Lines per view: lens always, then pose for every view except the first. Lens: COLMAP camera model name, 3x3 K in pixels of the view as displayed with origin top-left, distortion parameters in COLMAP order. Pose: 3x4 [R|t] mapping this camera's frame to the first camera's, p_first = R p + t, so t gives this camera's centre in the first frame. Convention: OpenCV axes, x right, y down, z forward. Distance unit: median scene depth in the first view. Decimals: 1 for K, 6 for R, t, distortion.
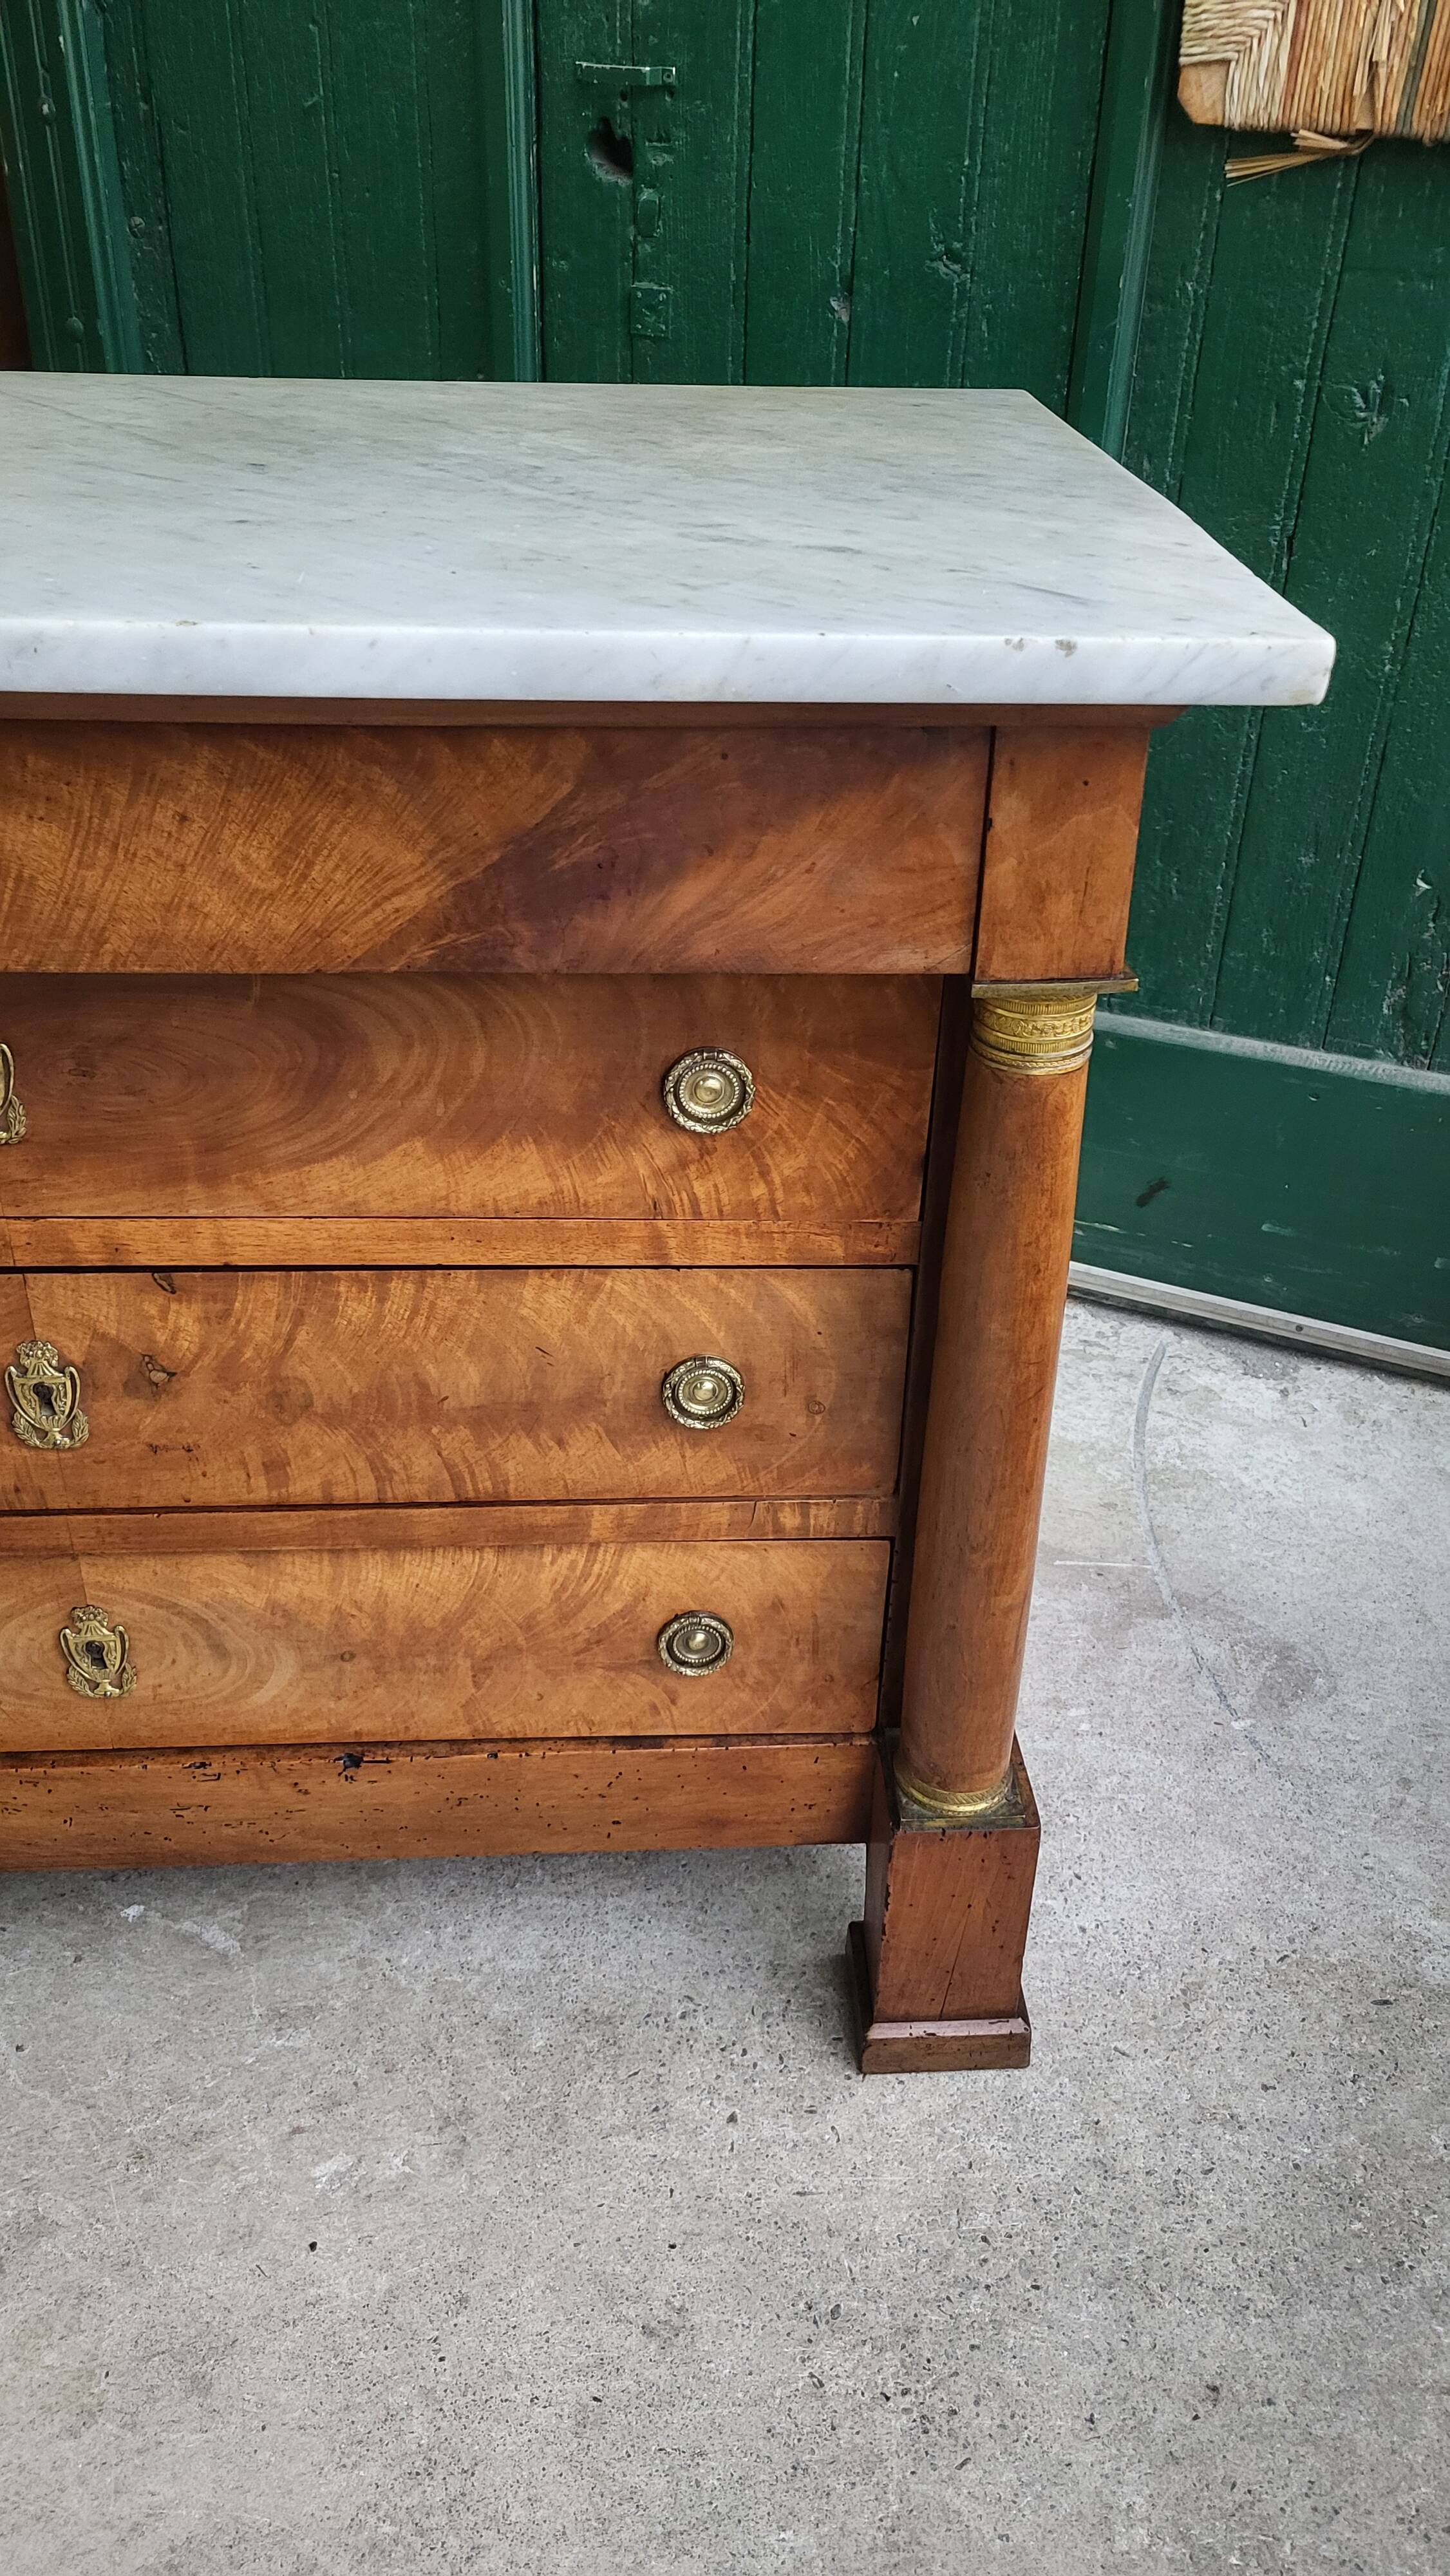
lens RADIAL K [[1969.8, 0, 728.8], [0, 1969.8, 1329.1], [0, 0, 1]] dist [0.044717, -0.026349]
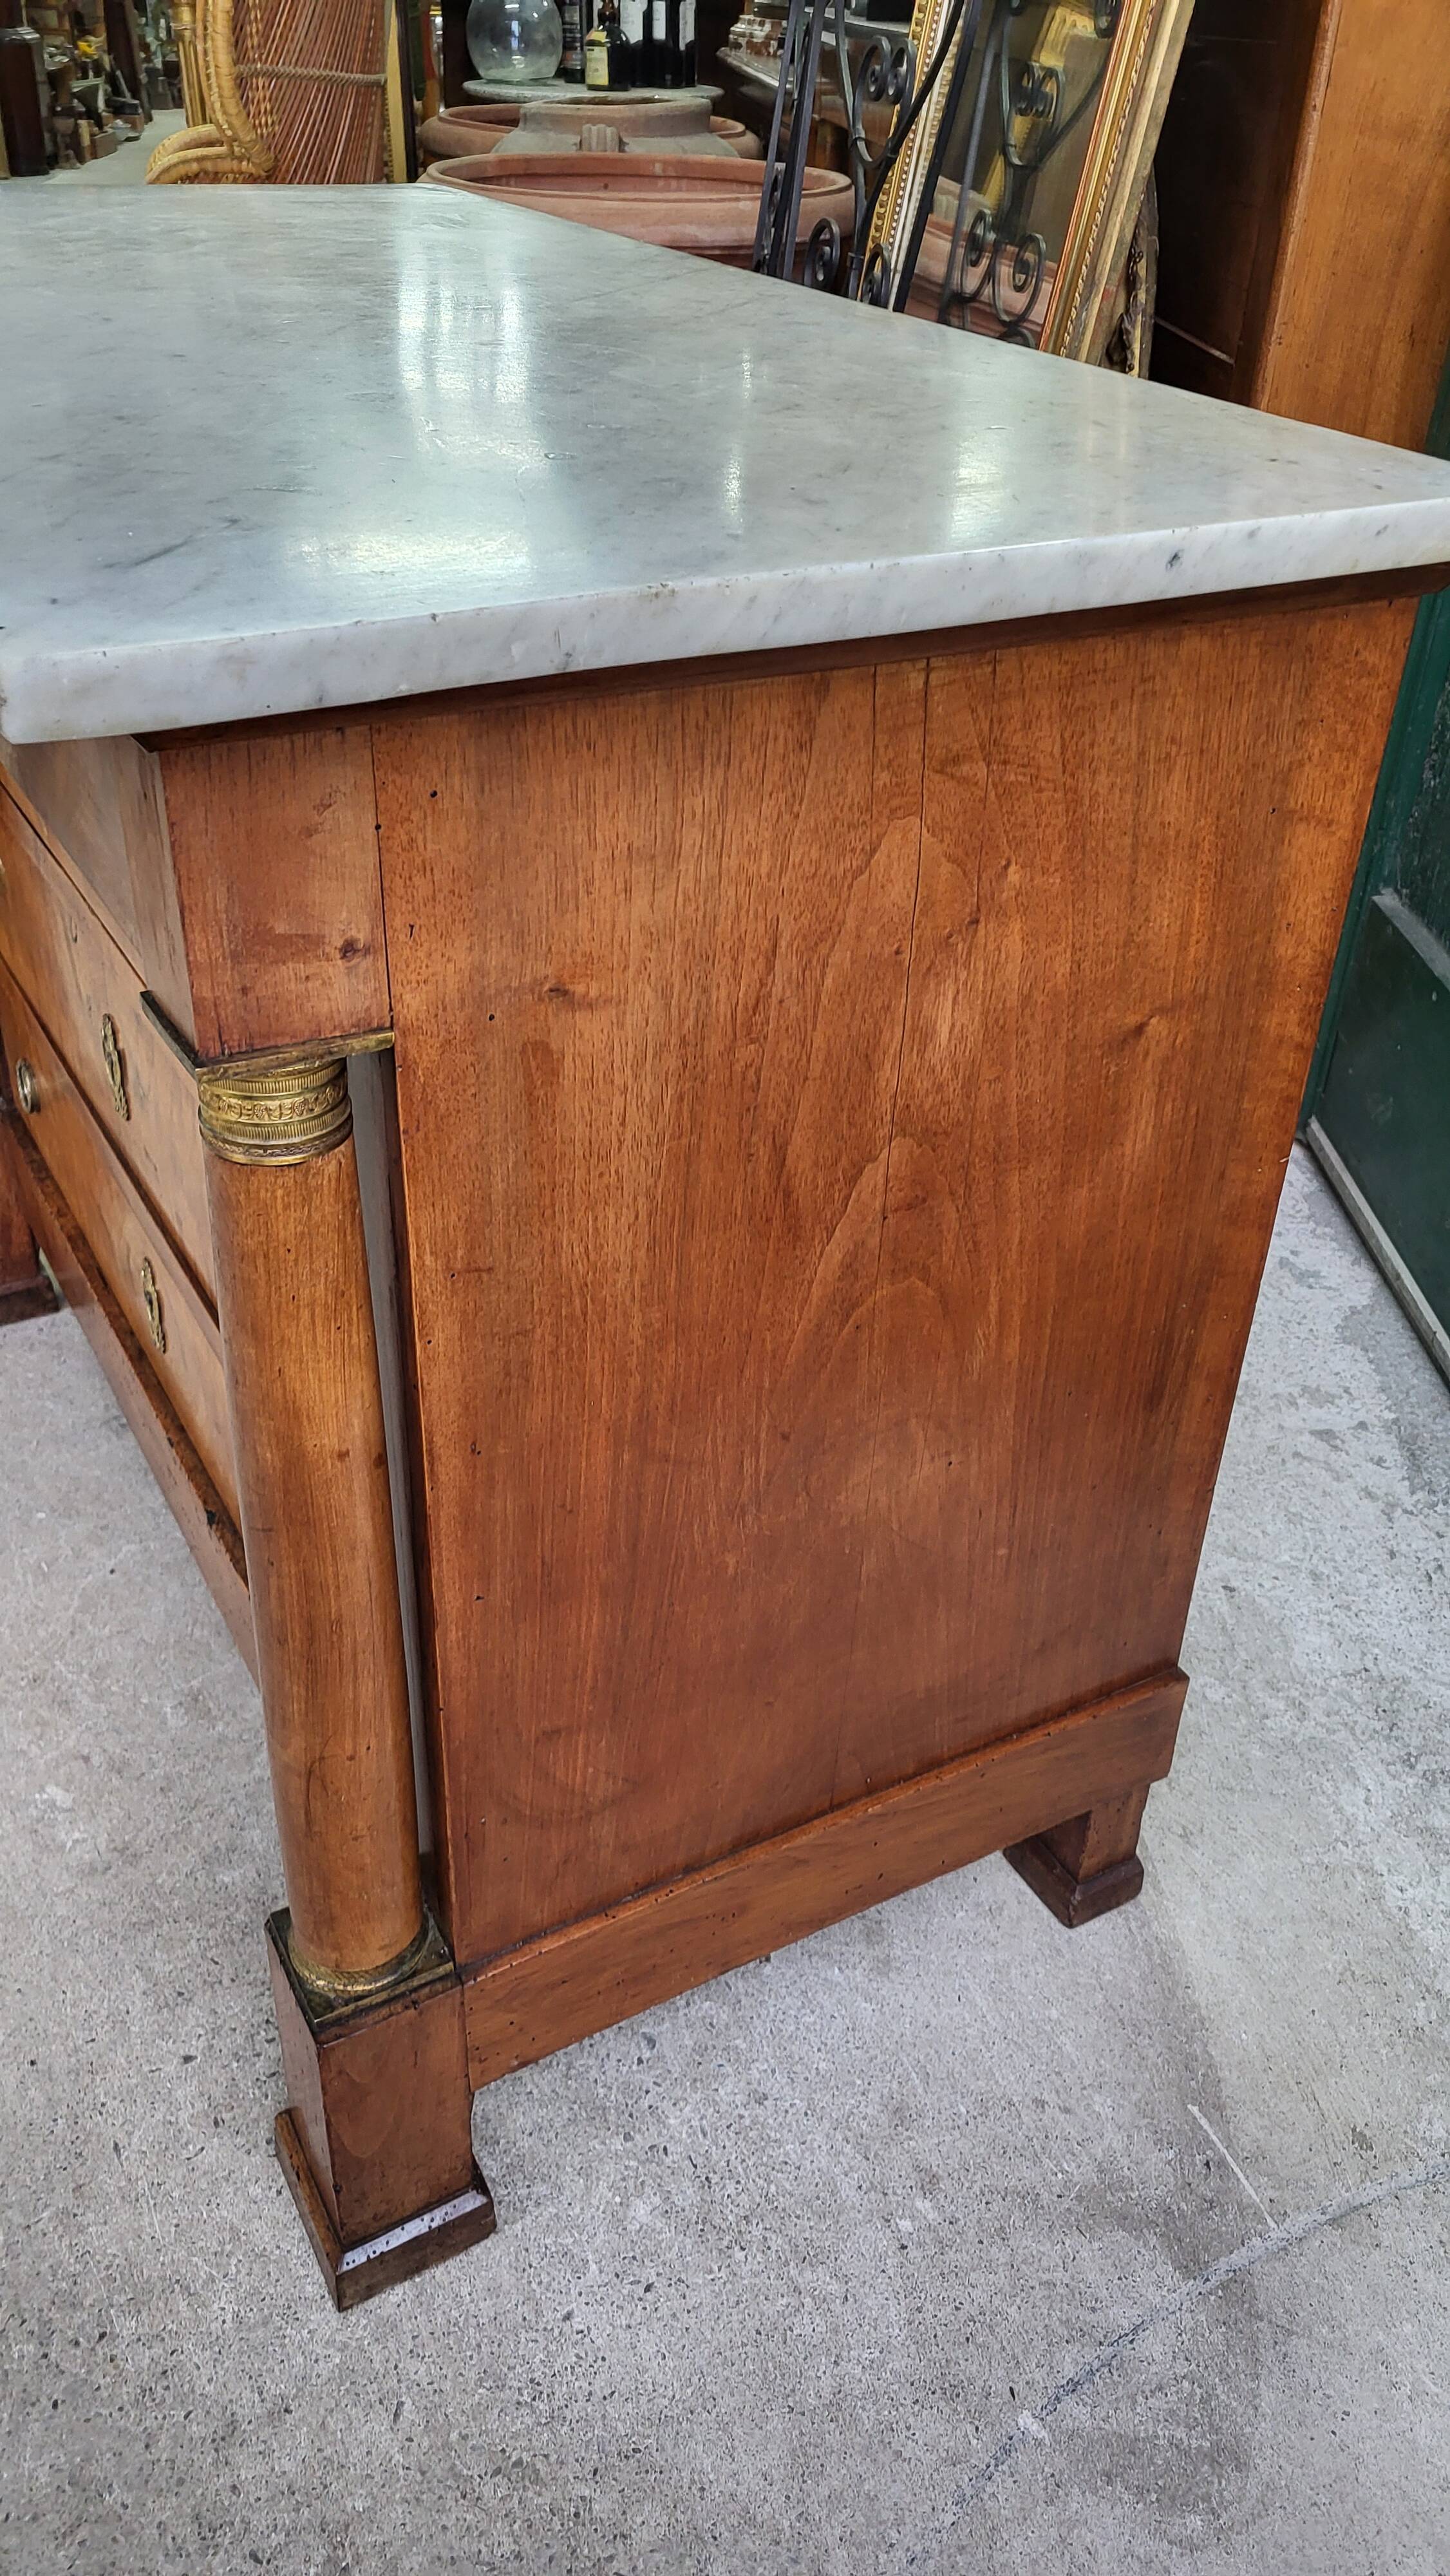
lens RADIAL K [[1969.8, 0, 740.0], [0, 1969.8, 1303.5], [0, 0, 1]] dist [0.044717, -0.026349]
pose [[0.431405, 0.501814, -0.749715, 0.672639], [-0.516871, 0.818594, 0.250497, -0.294731], [0.739415, 0.279441, 0.612519, 0.502753]]
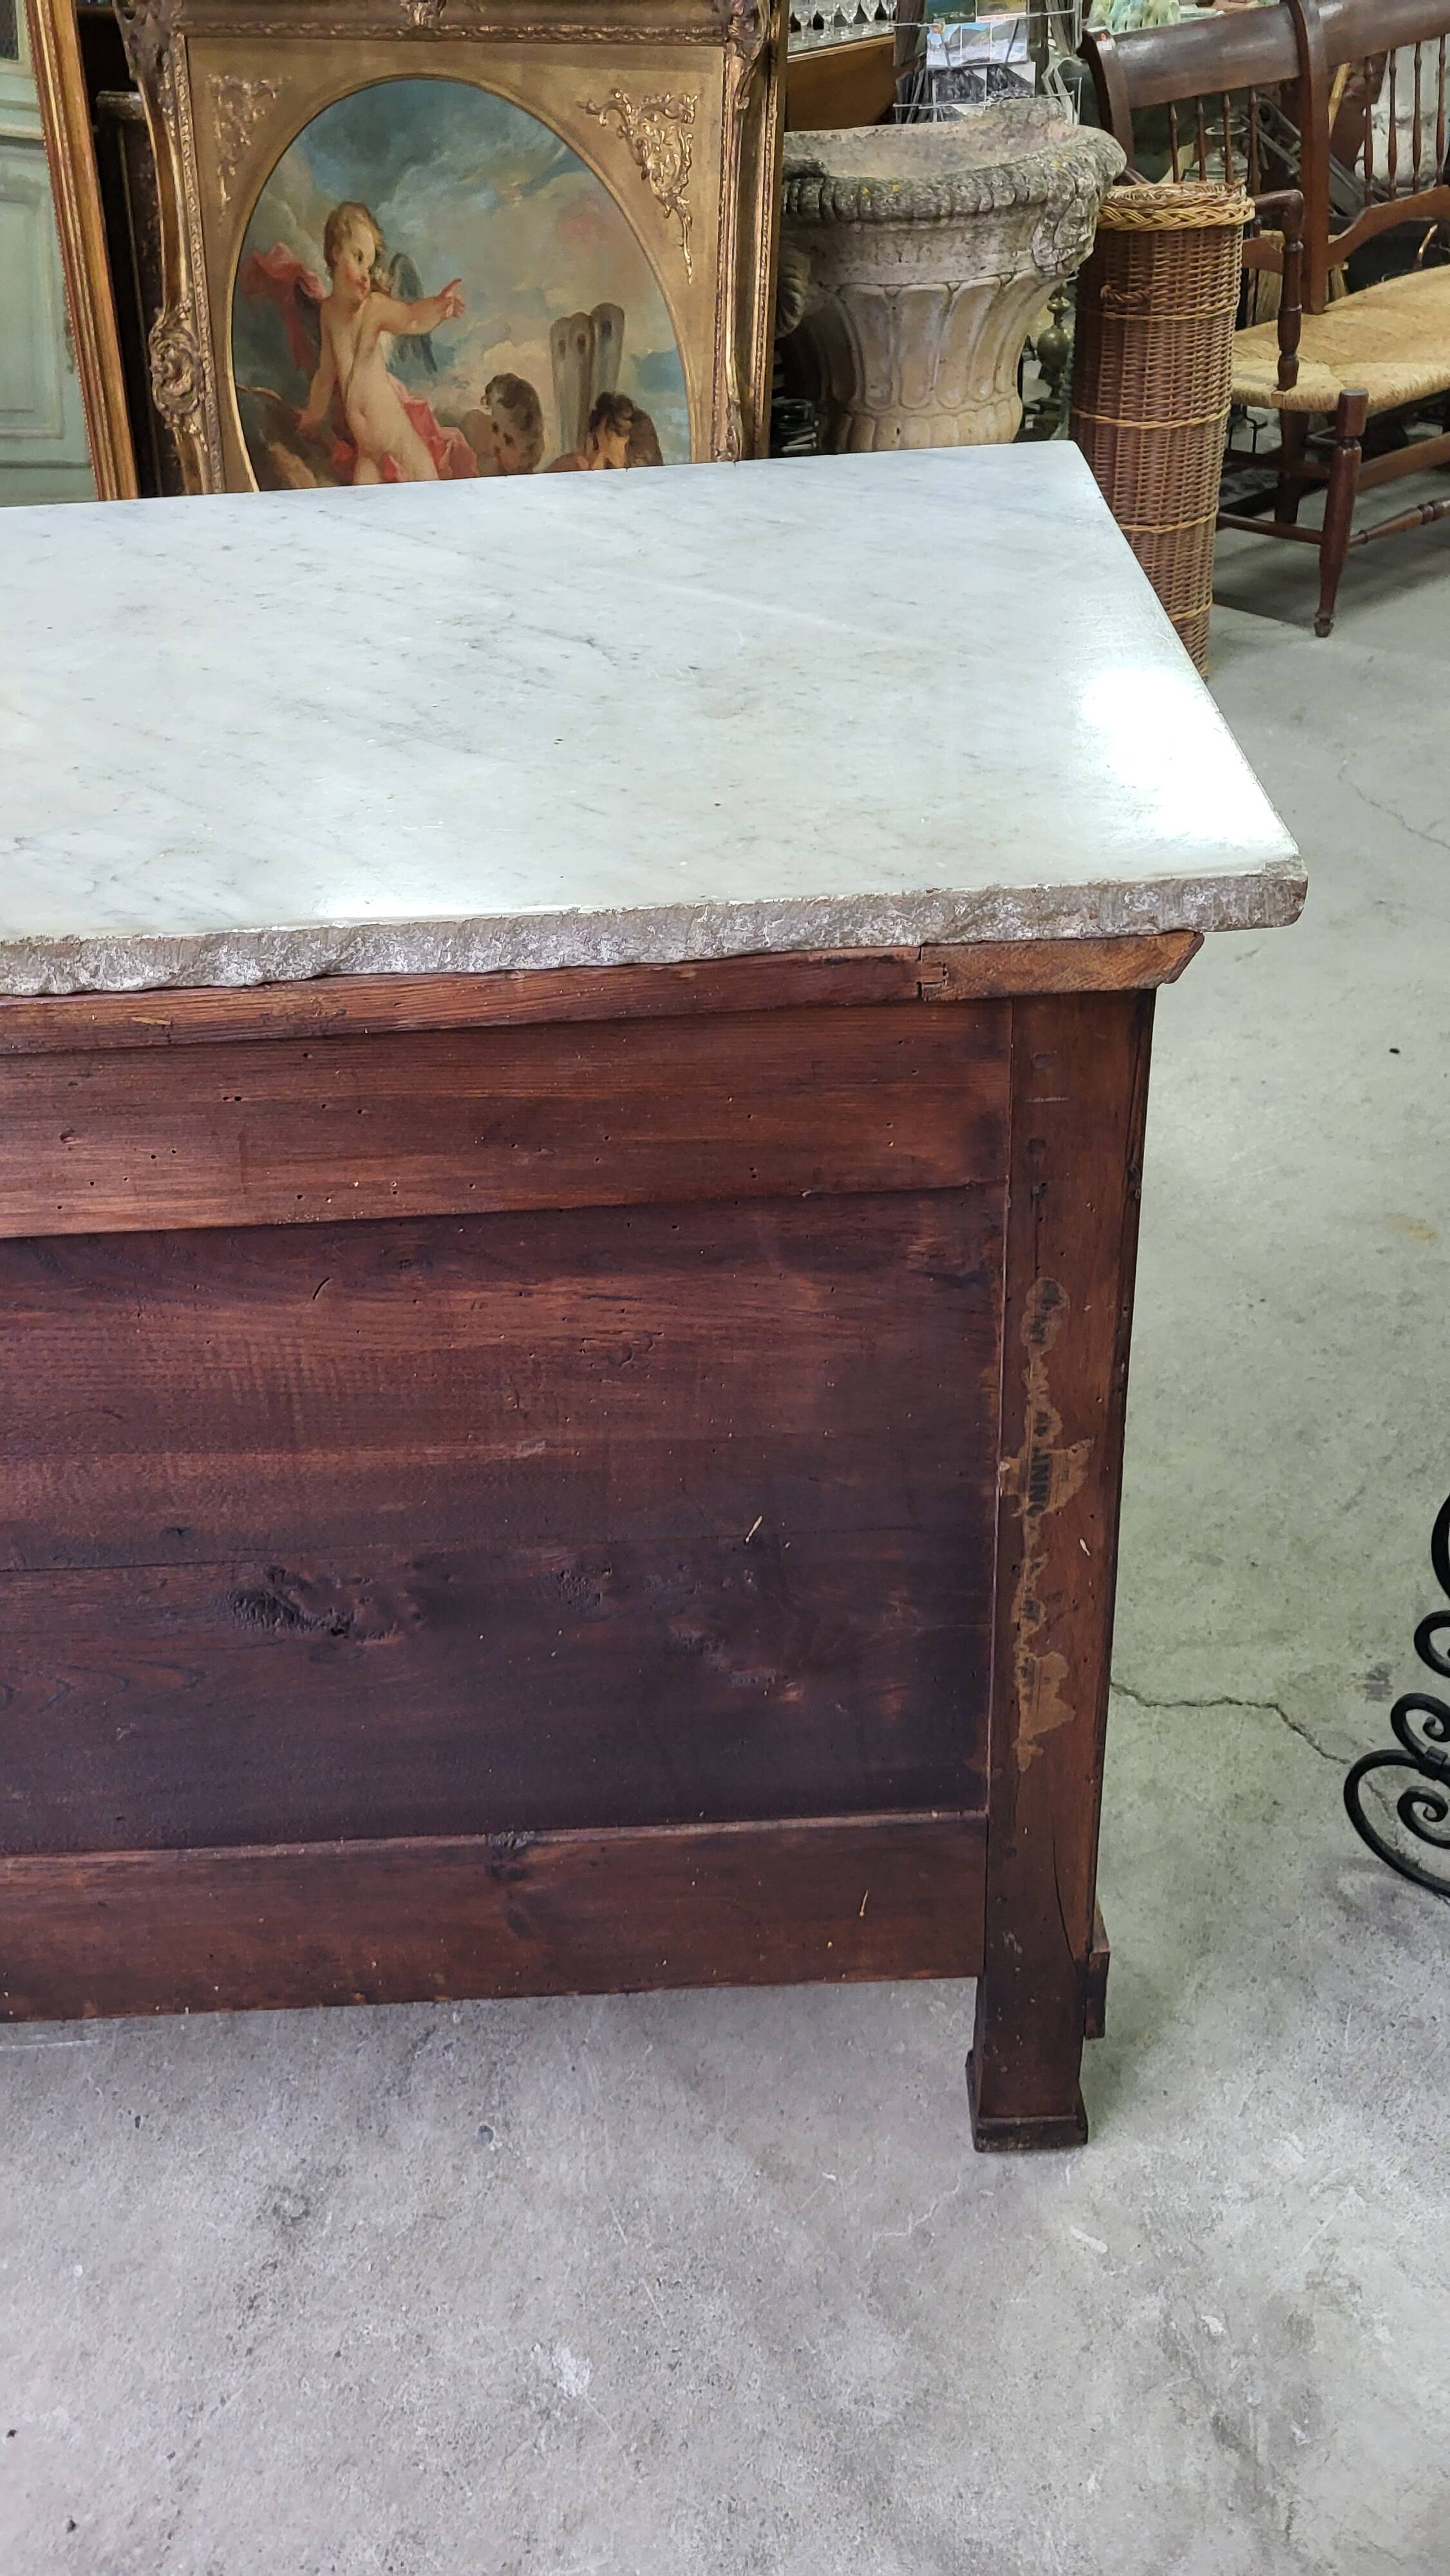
lens RADIAL K [[1969.8, 0, 725.8], [0, 1969.8, 1288.7], [0, 0, 1]] dist [0.044717, -0.026349]
pose [[-0.527420, 0.511304, -0.678525, -0.177141], [-0.433970, 0.524462, 0.732536, -0.775878], [0.730409, 0.680814, -0.054722, 0.960574]]
